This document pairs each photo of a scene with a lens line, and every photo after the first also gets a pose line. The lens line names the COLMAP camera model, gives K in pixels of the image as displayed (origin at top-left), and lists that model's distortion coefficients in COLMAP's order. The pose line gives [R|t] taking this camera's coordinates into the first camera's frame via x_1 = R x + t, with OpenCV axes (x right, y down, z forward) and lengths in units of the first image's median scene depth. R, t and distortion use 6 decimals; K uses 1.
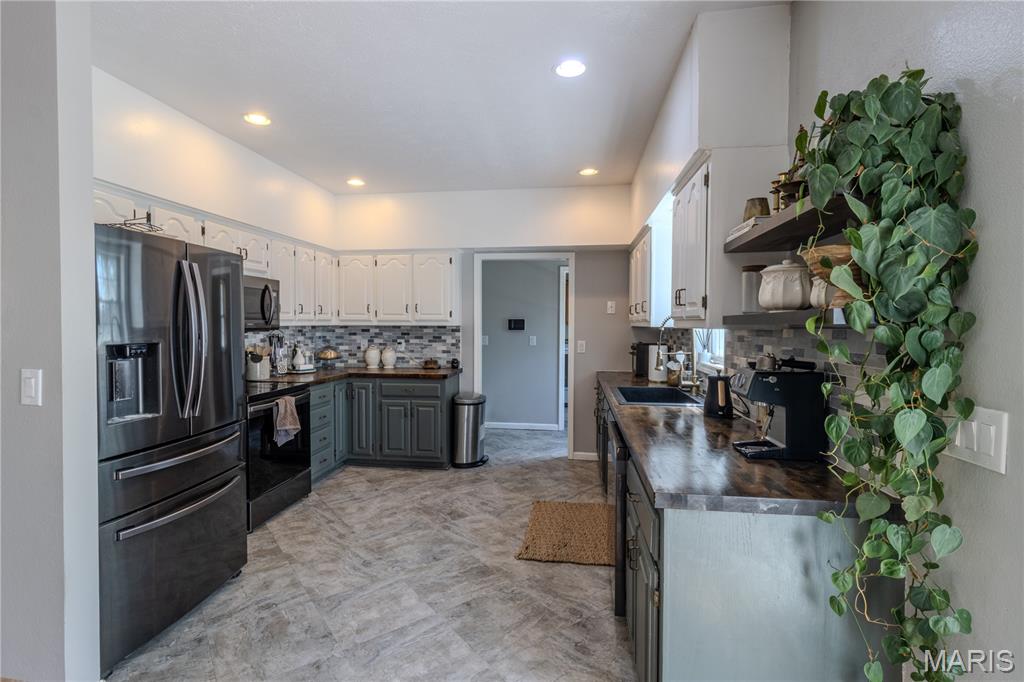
lens RADIAL K [[490.6, 0, 497.6], [0, 490.6, 337.7], [0, 0, 1]] dist [0.000281, 0.000518]
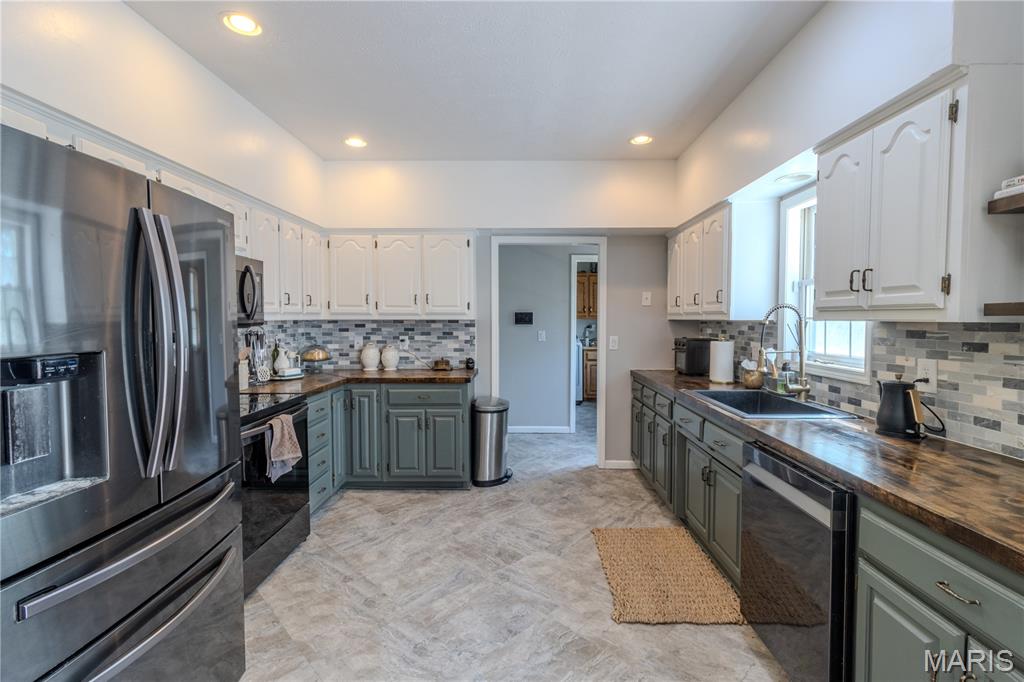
lens RADIAL K [[475.6, 0, 516.4], [0, 475.6, 337.2], [0, 0, 1]] dist [-0.000548, 0.000642]
pose [[0.990585, -0.008619, 0.136626, -0.141275], [0.006909, 0.999892, 0.012985, -0.004486], [-0.136723, -0.011919, 0.990538, 0.190428]]
